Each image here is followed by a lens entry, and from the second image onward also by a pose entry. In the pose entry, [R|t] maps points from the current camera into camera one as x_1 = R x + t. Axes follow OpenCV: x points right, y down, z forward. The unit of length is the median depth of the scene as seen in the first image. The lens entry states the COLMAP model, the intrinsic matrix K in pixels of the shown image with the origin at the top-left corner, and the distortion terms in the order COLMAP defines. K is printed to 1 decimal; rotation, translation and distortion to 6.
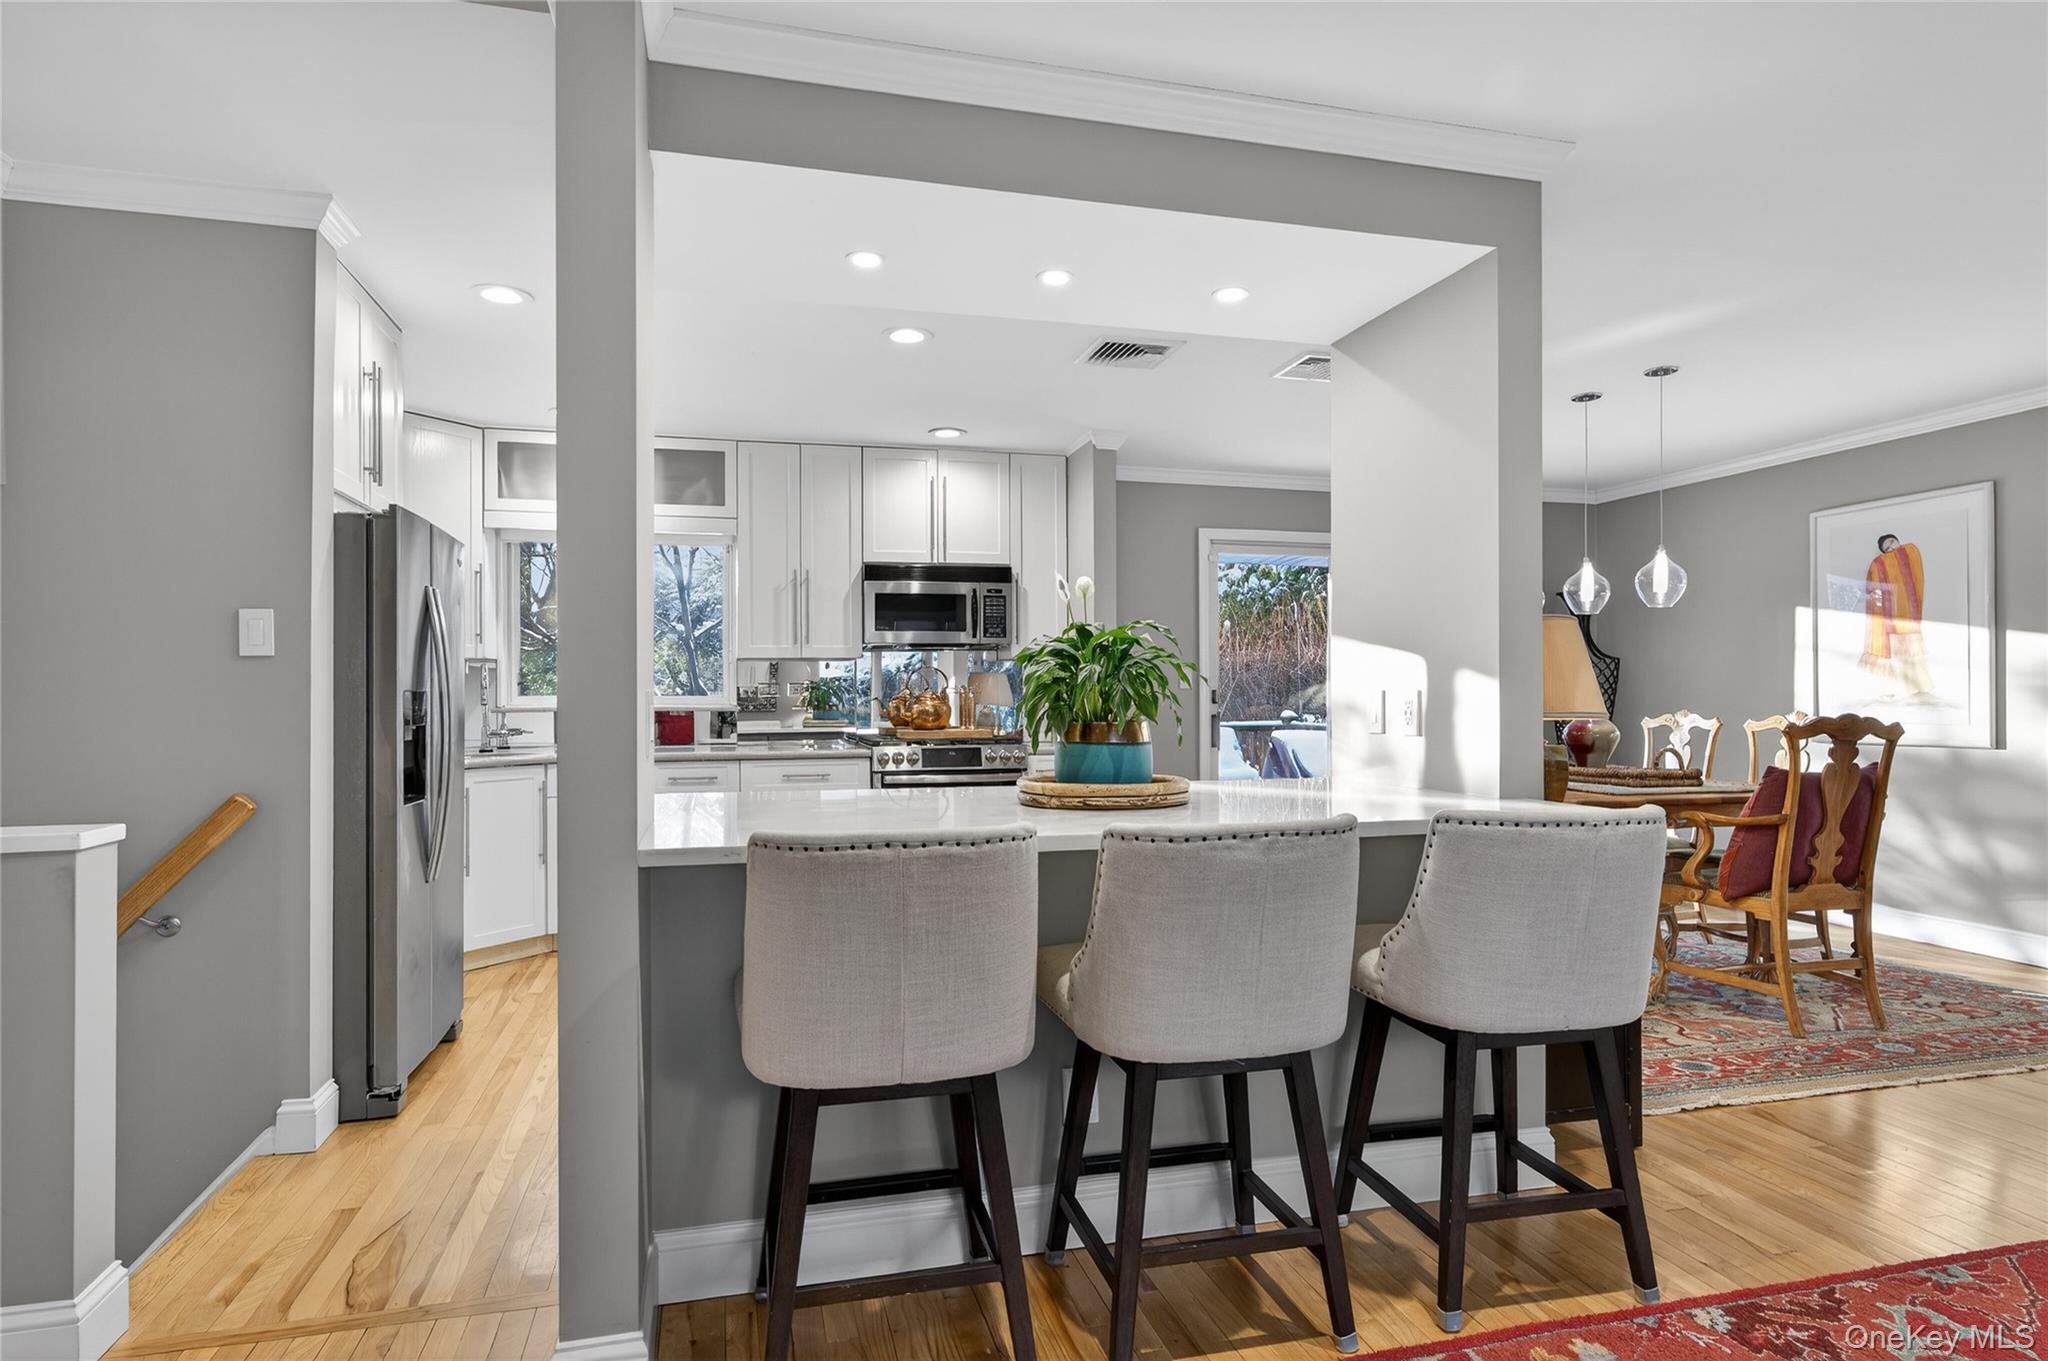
lens RADIAL K [[1150.3, 0, 1030.9], [0, 1150.3, 689.1], [0, 0, 1]] dist [-0.000435, 0.000242]
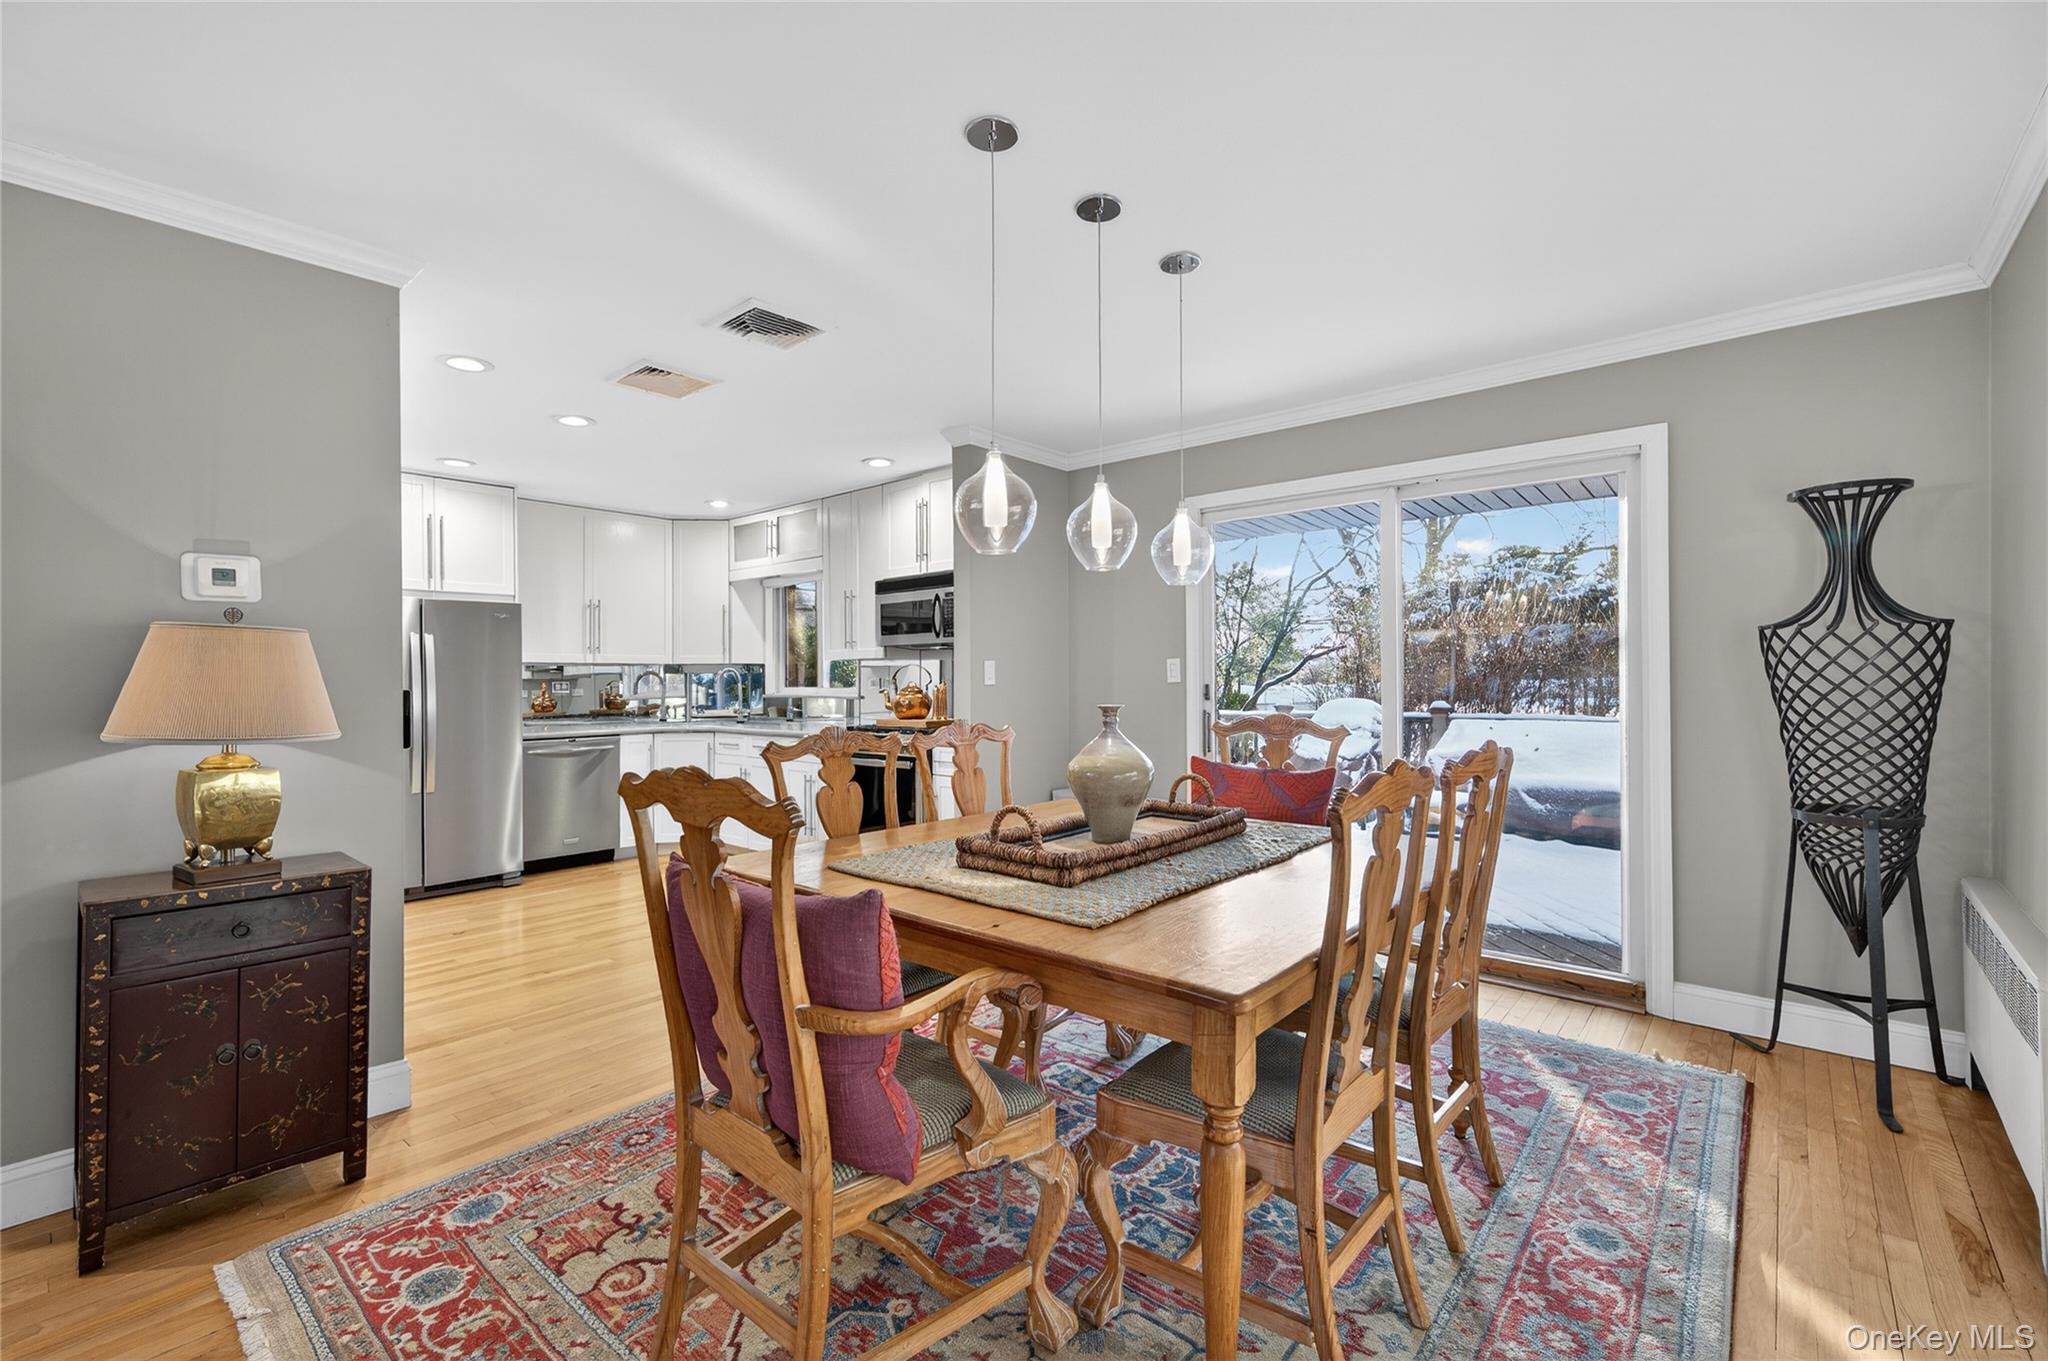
lens RADIAL K [[887.2, 0, 1024.0], [0, 887.2, 680.5], [0, 0, 1]] dist [0.033003, 0.000135]
pose [[0.554281, 0.005271, -0.832313, 1.058482], [0.009244, 0.999879, 0.012488, -0.019703], [0.832278, -0.014616, 0.554166, 0.879557]]
